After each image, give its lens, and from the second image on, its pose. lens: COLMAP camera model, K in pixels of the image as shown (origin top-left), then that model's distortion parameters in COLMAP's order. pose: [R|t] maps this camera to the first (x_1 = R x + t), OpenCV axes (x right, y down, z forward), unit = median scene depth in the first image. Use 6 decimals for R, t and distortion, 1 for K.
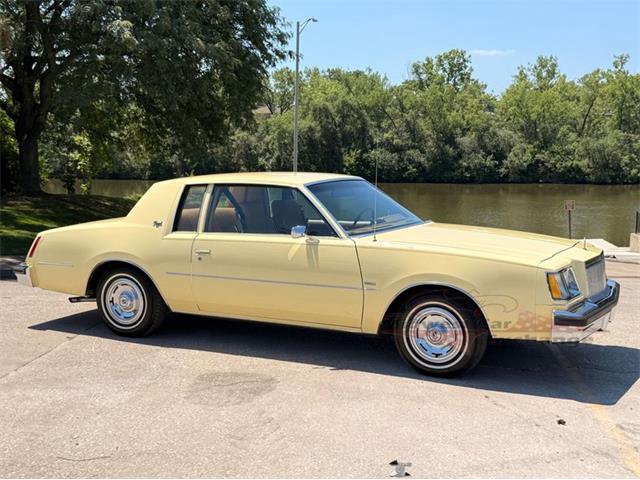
lens RADIAL K [[834.9, 0, 311.5], [0, 834.9, 256.8], [0, 0, 1]] dist [0.120771, 0.000000]
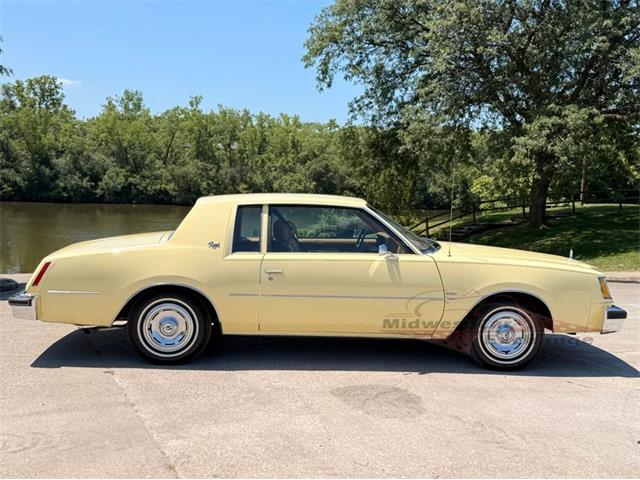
lens RADIAL K [[764.0, 0, 318.7], [0, 764.0, 240.0], [0, 0, 1]] dist [0.099100, 0.000000]
pose [[0.864091, -0.016760, 0.503057, -0.531824], [0.036837, 0.998871, -0.029996, -0.014288], [-0.501986, 0.044450, 0.863733, 0.169842]]
